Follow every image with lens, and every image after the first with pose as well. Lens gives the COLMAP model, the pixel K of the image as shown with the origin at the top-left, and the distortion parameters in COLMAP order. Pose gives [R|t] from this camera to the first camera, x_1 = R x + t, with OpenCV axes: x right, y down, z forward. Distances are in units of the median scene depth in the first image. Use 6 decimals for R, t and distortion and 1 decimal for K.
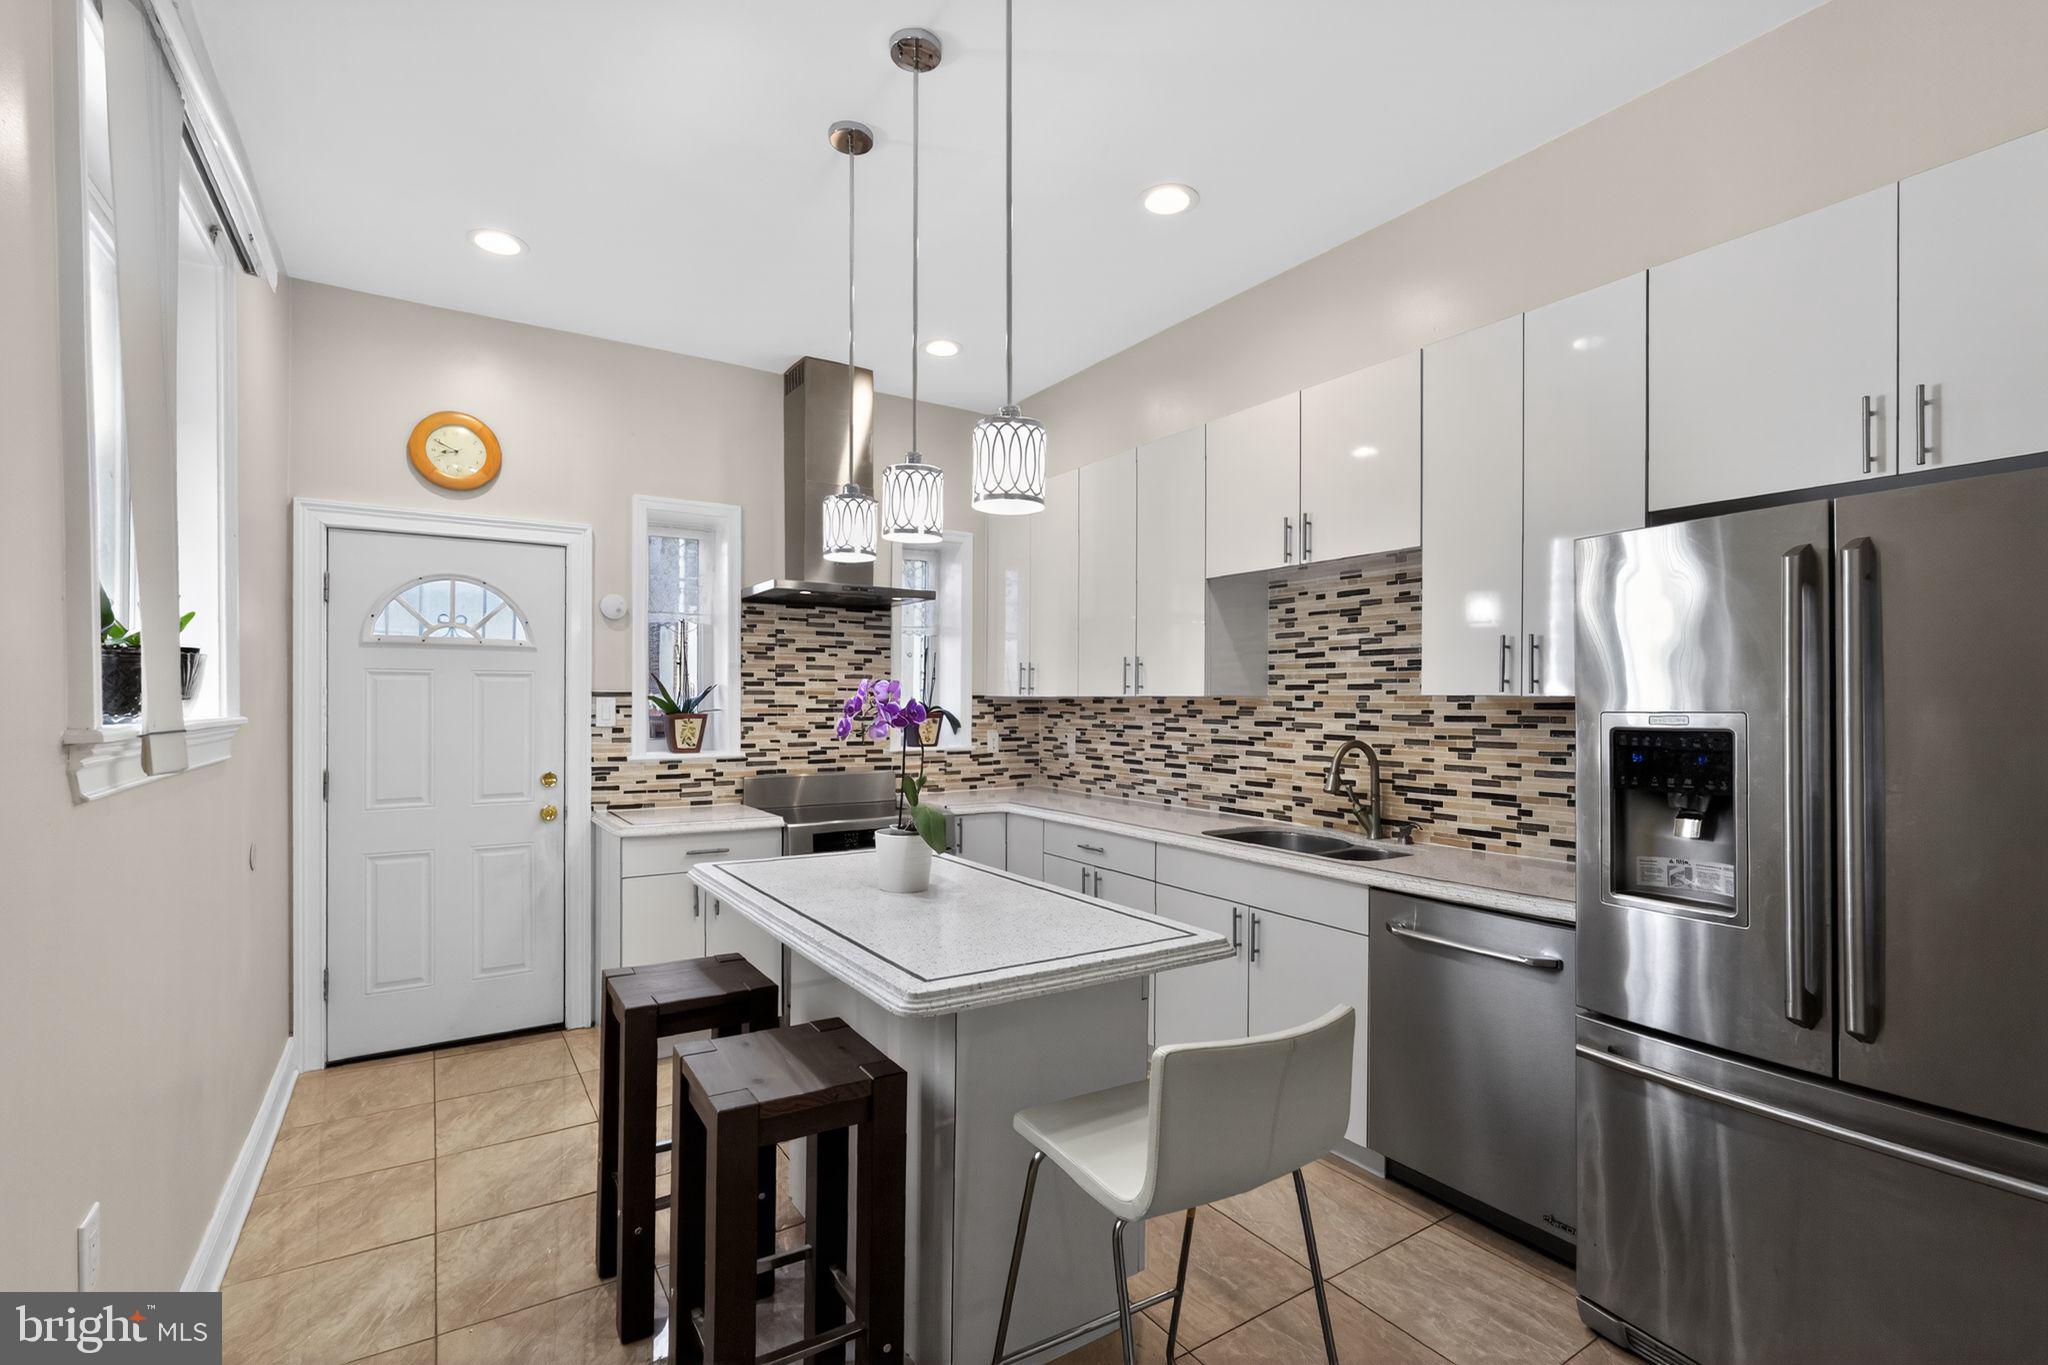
lens RADIAL K [[906.9, 0, 1024.4], [0, 906.9, 692.3], [0, 0, 1]] dist [-0.003442, 0.001098]
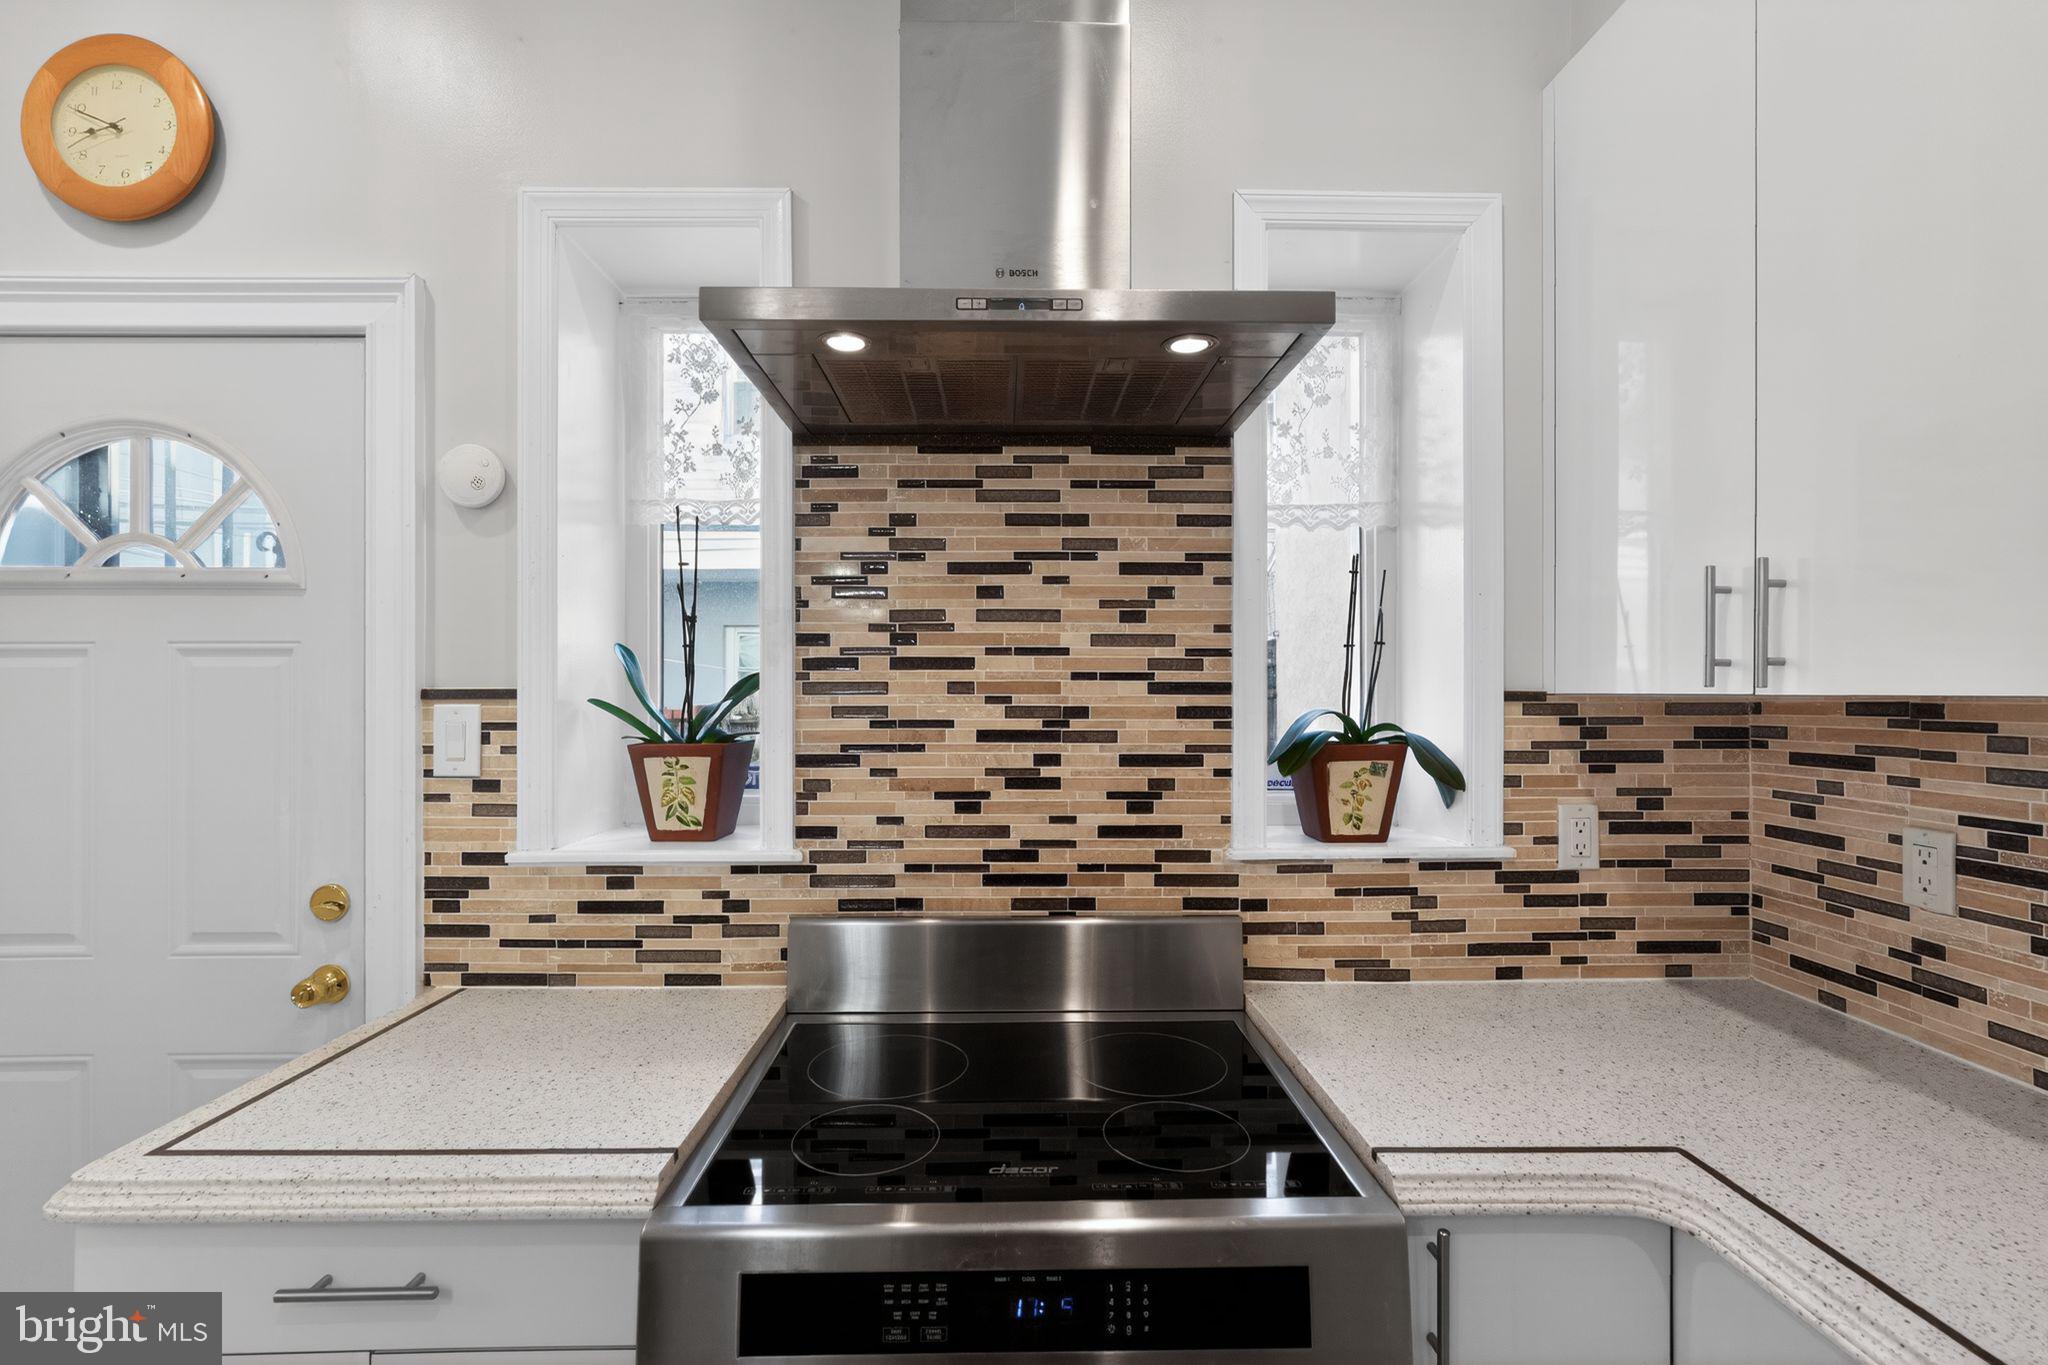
lens RADIAL K [[906.9, 0, 1024.4], [0, 906.9, 692.3], [0, 0, 1]] dist [-0.003442, 0.001098]
pose [[0.848818, -0.006052, -0.528650, -0.035179], [0.008019, 0.999967, 0.001430, 0.002221], [0.528624, -0.005453, 0.848839, 0.702659]]
